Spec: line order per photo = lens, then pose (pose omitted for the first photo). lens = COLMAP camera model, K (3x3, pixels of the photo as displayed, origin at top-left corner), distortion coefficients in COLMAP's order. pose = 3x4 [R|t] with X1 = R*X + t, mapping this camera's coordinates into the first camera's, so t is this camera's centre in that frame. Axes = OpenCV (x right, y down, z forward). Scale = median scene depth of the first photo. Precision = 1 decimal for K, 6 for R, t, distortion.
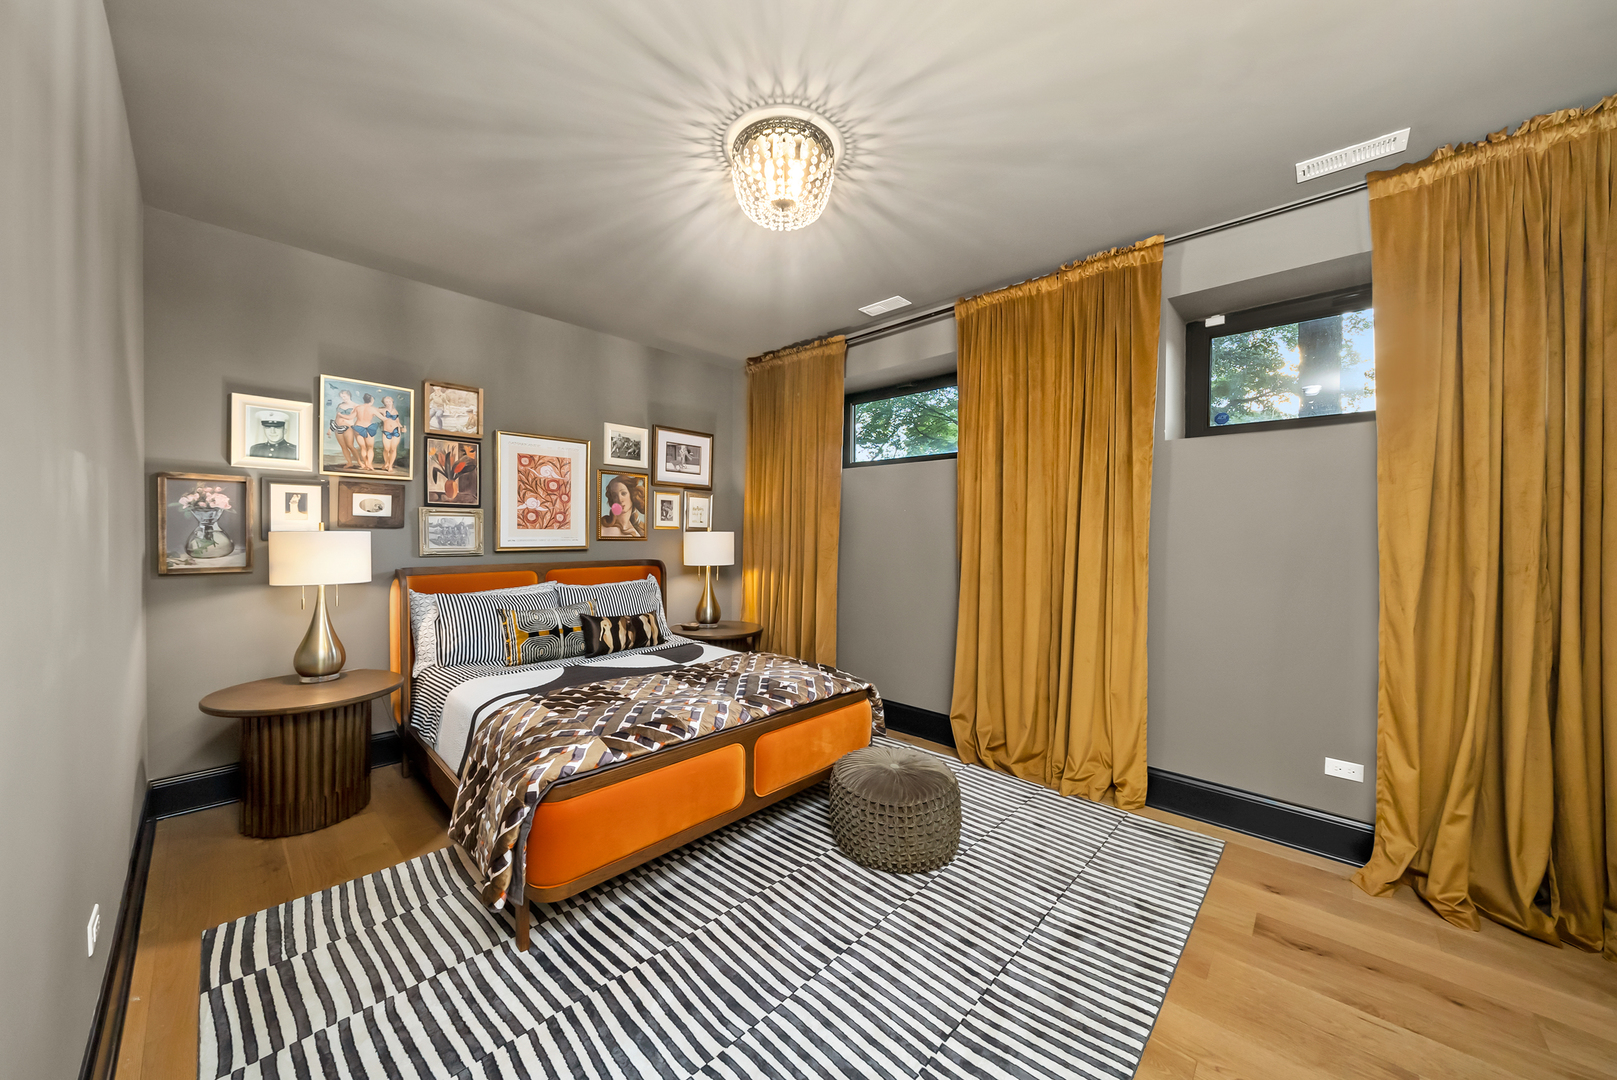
lens RADIAL K [[556.2, 0, 806.6], [0, 556.2, 539.4], [0, 0, 1]] dist [-0.004685, -0.000427]
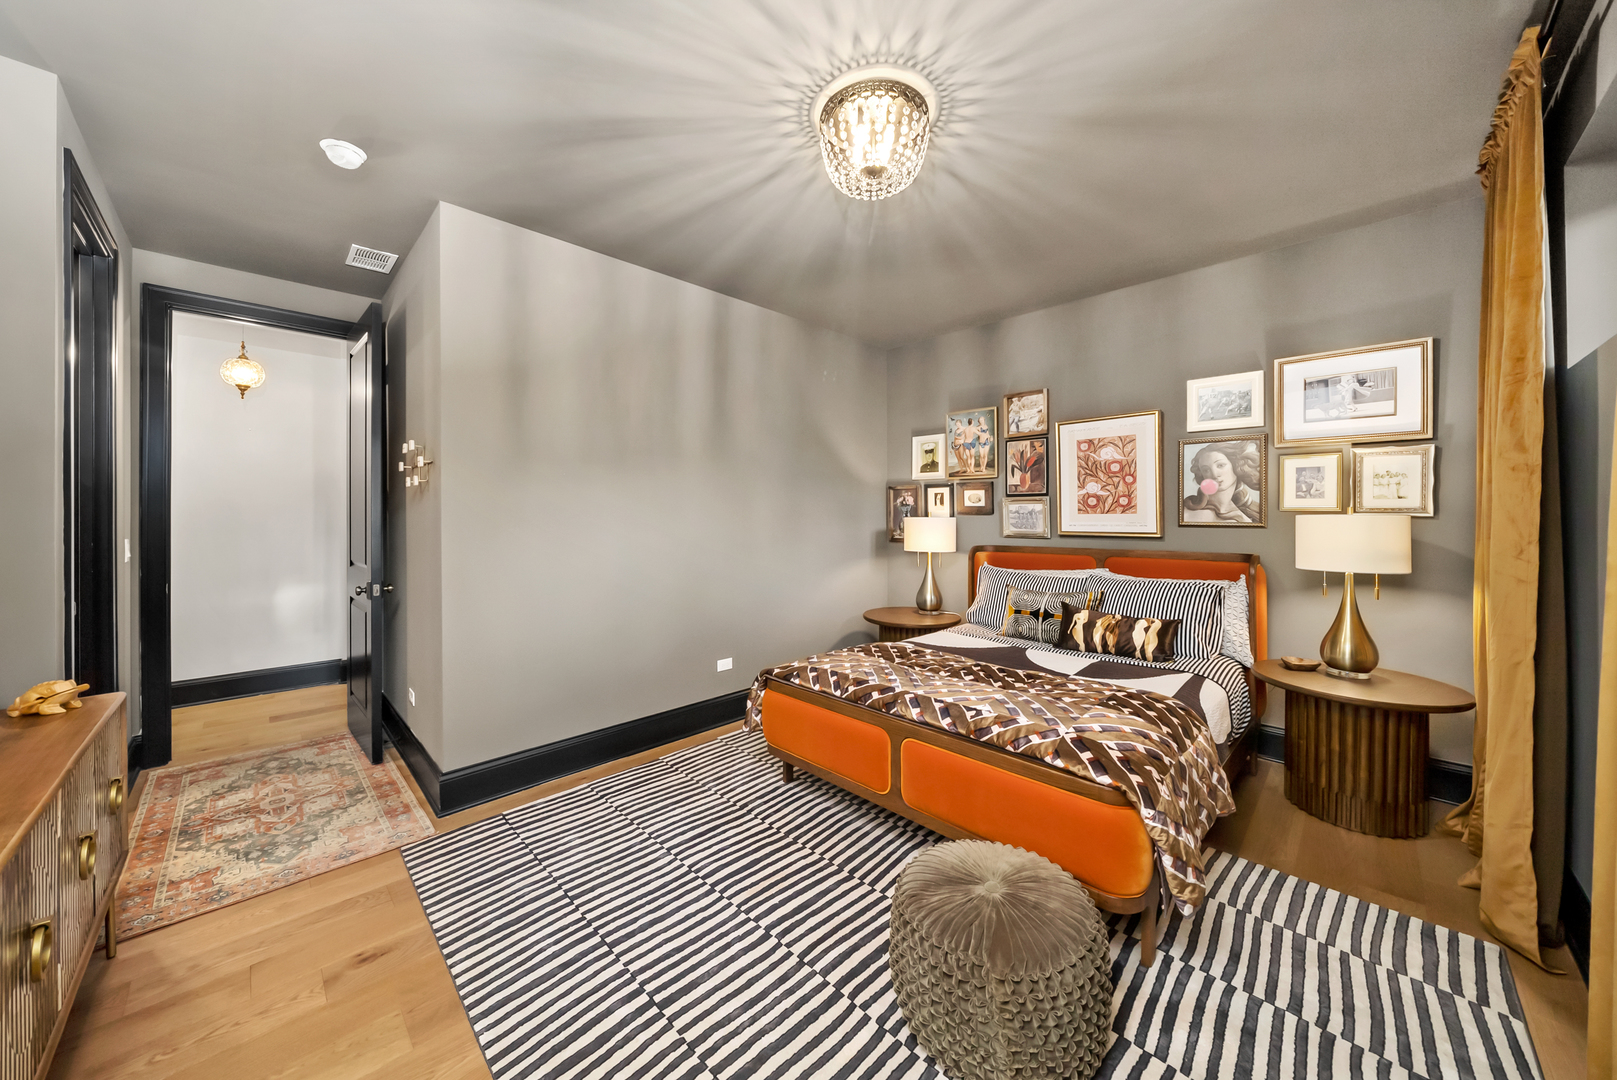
lens RADIAL K [[556.2, 0, 806.7], [0, 556.2, 524.5], [0, 0, 1]] dist [-0.004685, -0.000427]
pose [[-0.018372, 0.007915, -0.999800, 0.558252], [-0.008090, 0.999935, 0.008064, -0.003956], [0.999799, 0.008236, -0.018306, 0.565023]]
